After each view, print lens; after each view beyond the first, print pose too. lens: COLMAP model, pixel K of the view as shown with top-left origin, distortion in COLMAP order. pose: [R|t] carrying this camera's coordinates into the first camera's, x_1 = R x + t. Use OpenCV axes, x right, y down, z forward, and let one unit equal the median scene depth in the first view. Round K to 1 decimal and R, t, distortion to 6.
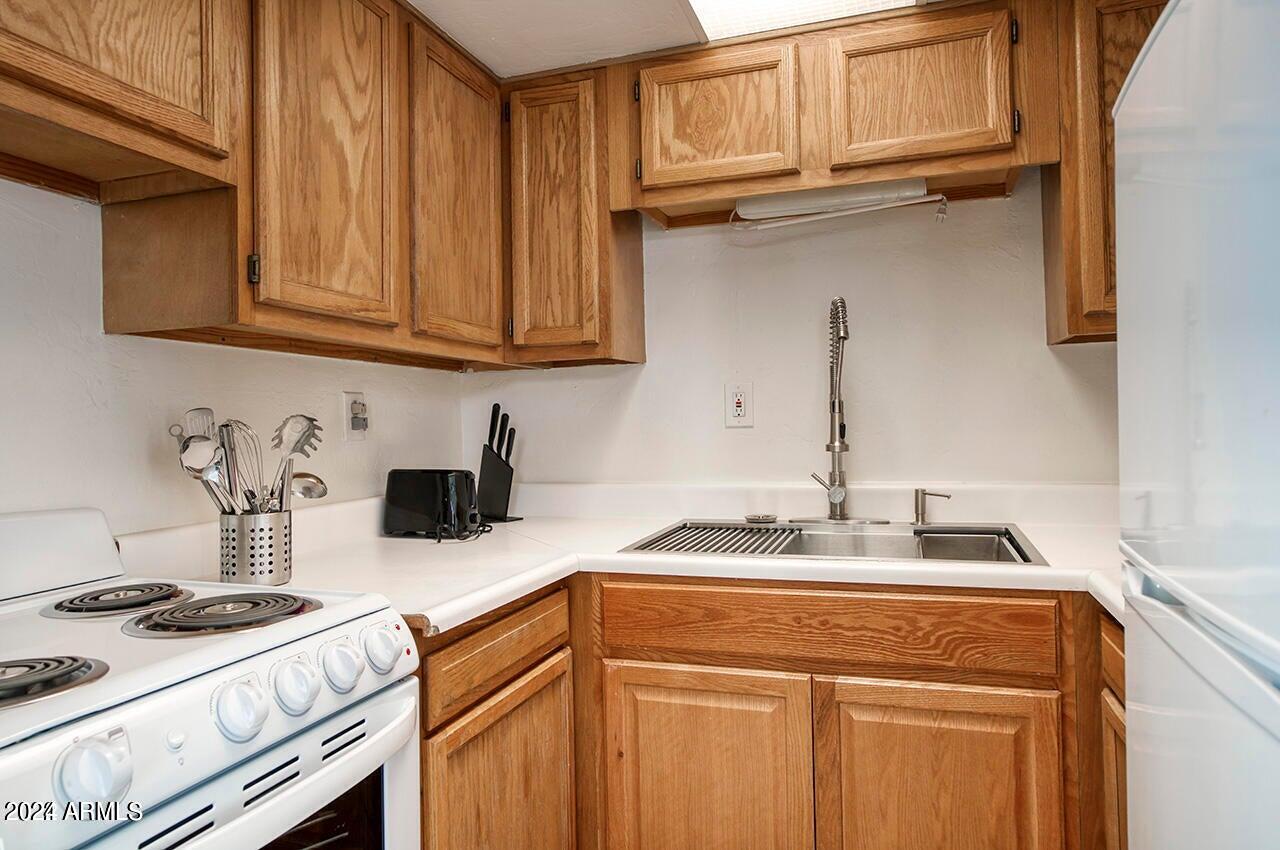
lens RADIAL K [[835.5, 0, 631.8], [0, 835.5, 423.1], [0, 0, 1]] dist [0.009344, 0.007186]
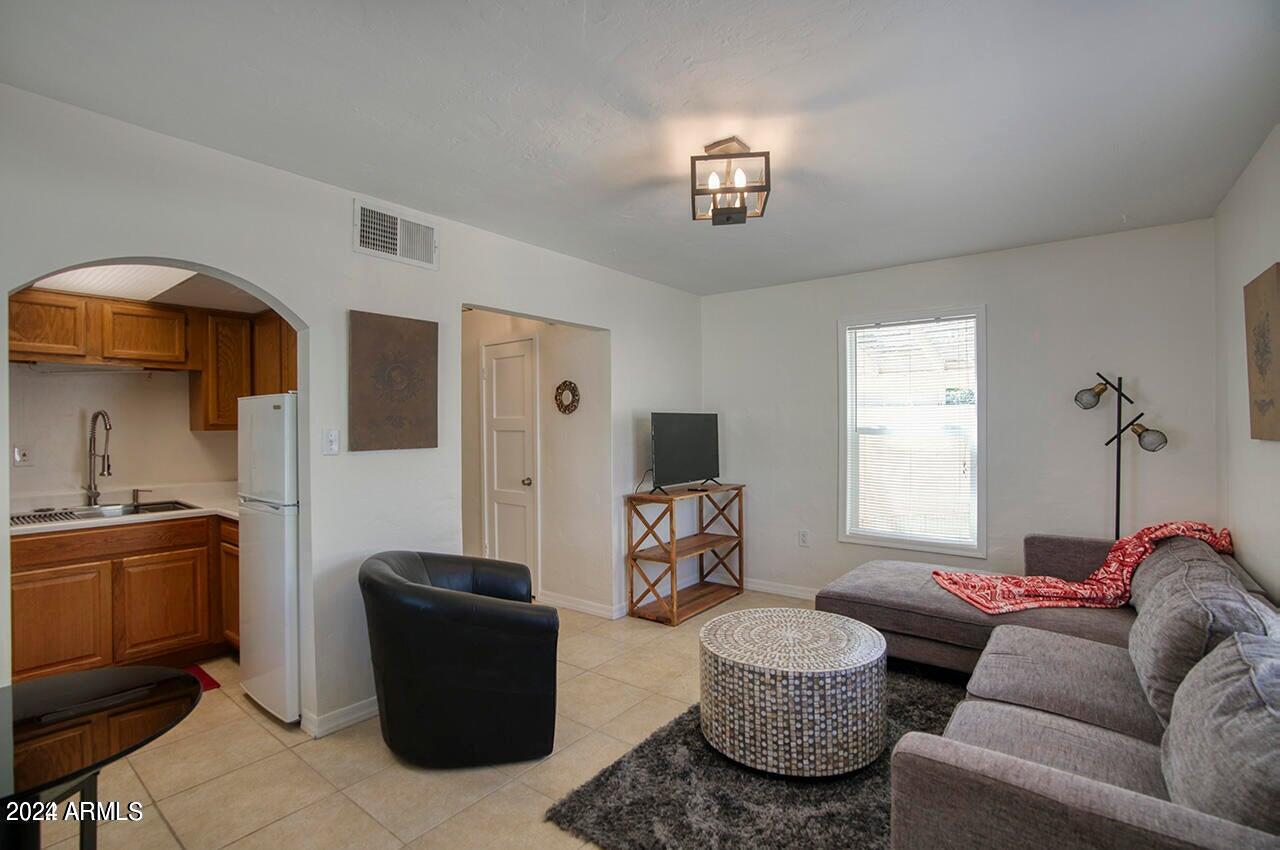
lens RADIAL K [[589.6, 0, 624.8], [0, 589.6, 421.0], [0, 0, 1]] dist [-0.049139, 0.018469]
pose [[0.354483, 0.025856, 0.934705, -0.811416], [-0.000915, 0.999627, -0.027305, -0.083802], [-0.935062, 0.008824, 0.354374, -1.041025]]
